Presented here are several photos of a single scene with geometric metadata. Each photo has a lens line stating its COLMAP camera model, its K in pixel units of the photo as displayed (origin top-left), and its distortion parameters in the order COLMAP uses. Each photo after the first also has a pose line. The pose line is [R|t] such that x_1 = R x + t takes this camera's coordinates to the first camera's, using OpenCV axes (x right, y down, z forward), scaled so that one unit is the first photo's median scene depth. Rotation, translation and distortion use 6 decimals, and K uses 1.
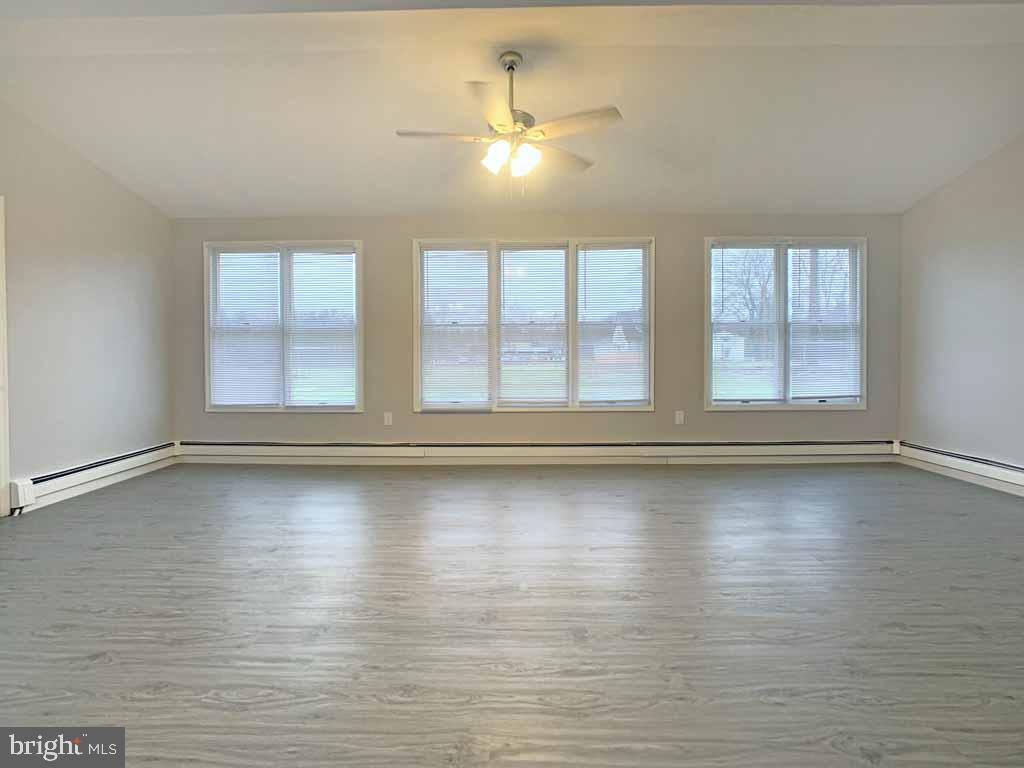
lens RADIAL K [[517.9, 0, 507.4], [0, 517.9, 372.1], [0, 0, 1]] dist [-0.022046, -0.000214]
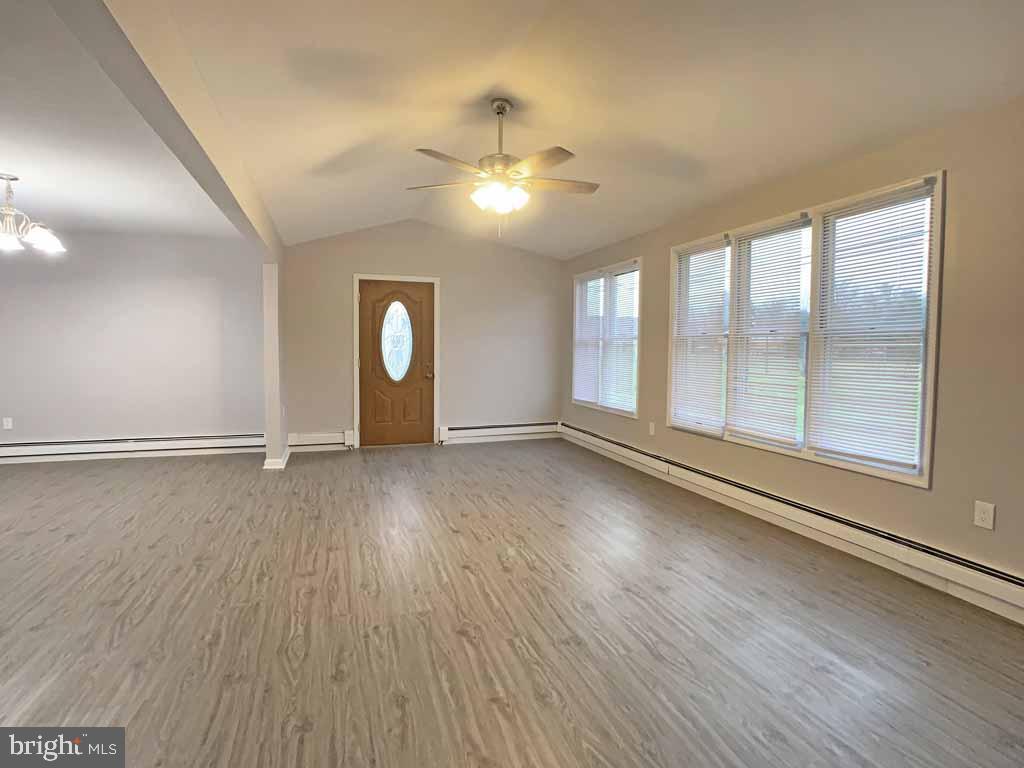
lens RADIAL K [[517.9, 0, 507.4], [0, 517.9, 372.1], [0, 0, 1]] dist [-0.022046, -0.000214]
pose [[0.327782, 0.051959, -0.943324, 0.640907], [-0.026919, 0.998595, 0.045649, -0.062361], [0.944370, 0.010431, 0.328720, 0.393240]]
